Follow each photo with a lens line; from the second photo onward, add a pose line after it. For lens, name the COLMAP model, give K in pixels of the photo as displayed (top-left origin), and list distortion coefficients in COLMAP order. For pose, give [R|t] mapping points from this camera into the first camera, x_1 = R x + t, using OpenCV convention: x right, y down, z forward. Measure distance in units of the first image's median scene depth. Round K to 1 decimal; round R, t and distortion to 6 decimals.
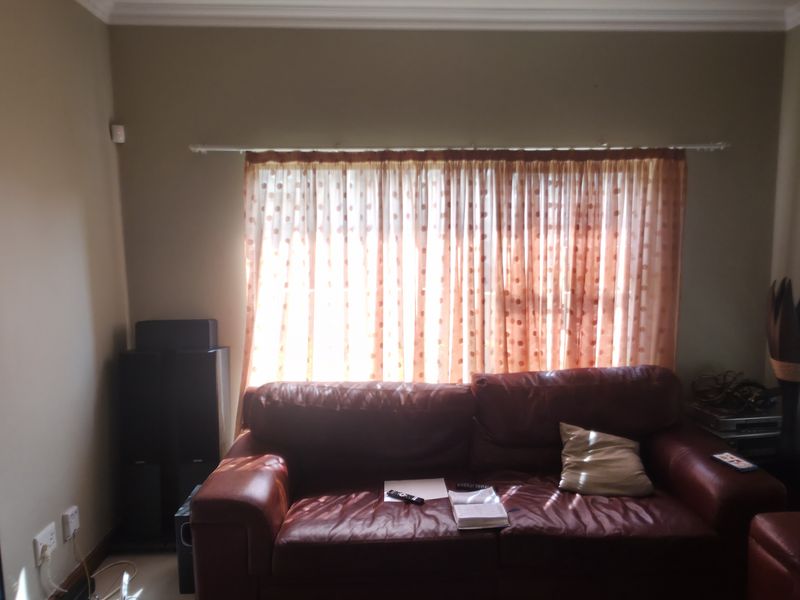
lens RADIAL K [[513.9, 0, 402.4], [0, 513.9, 294.8], [0, 0, 1]] dist [-0.002576, -0.001092]
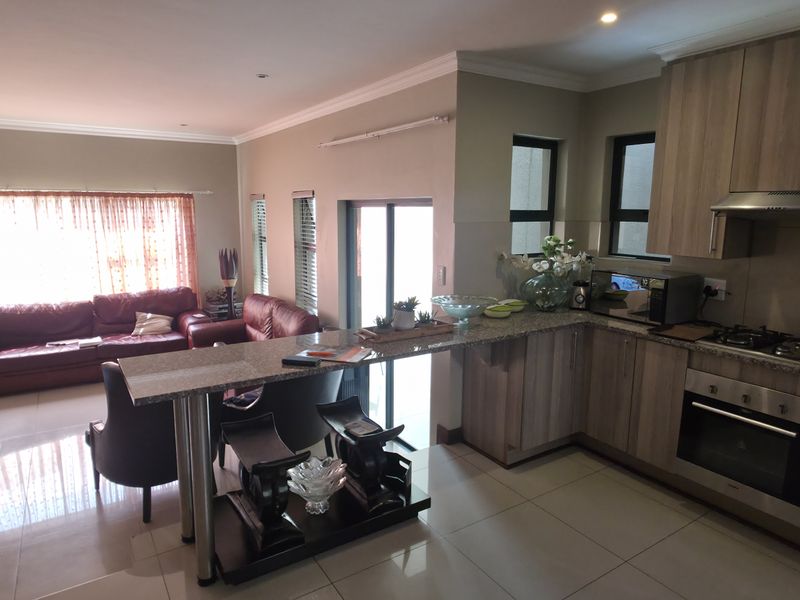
lens RADIAL K [[513.9, 0, 402.4], [0, 513.9, 294.8], [0, 0, 1]] dist [-0.002576, -0.001092]
pose [[0.864658, -0.065493, 0.498074, 0.183402], [0.038455, 0.997185, 0.064364, 0.062143], [-0.500887, -0.036499, 0.864743, -1.533738]]
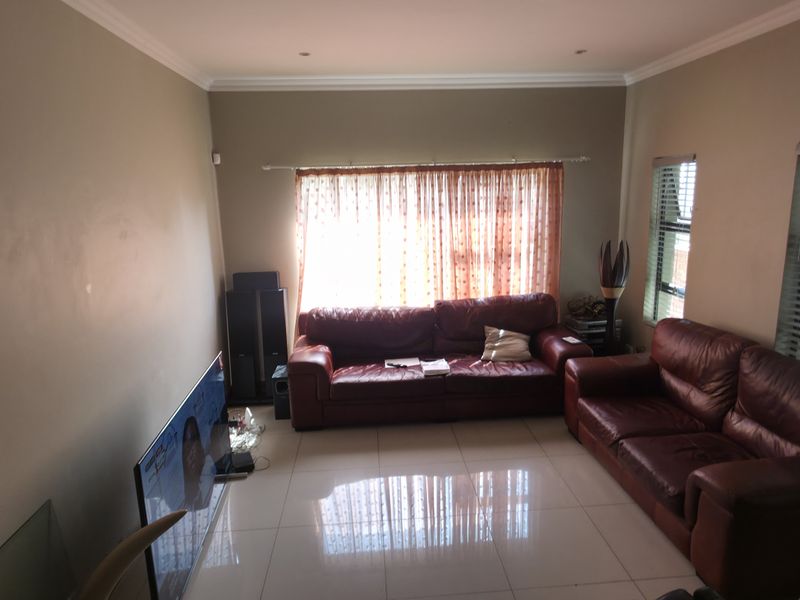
lens RADIAL K [[513.9, 0, 402.4], [0, 513.9, 294.8], [0, 0, 1]] dist [-0.002576, -0.001092]
pose [[0.999585, -0.021602, 0.019034, -0.002992], [0.019748, 0.995493, 0.092759, -0.022461], [-0.020953, -0.092344, 0.995507, -0.674426]]
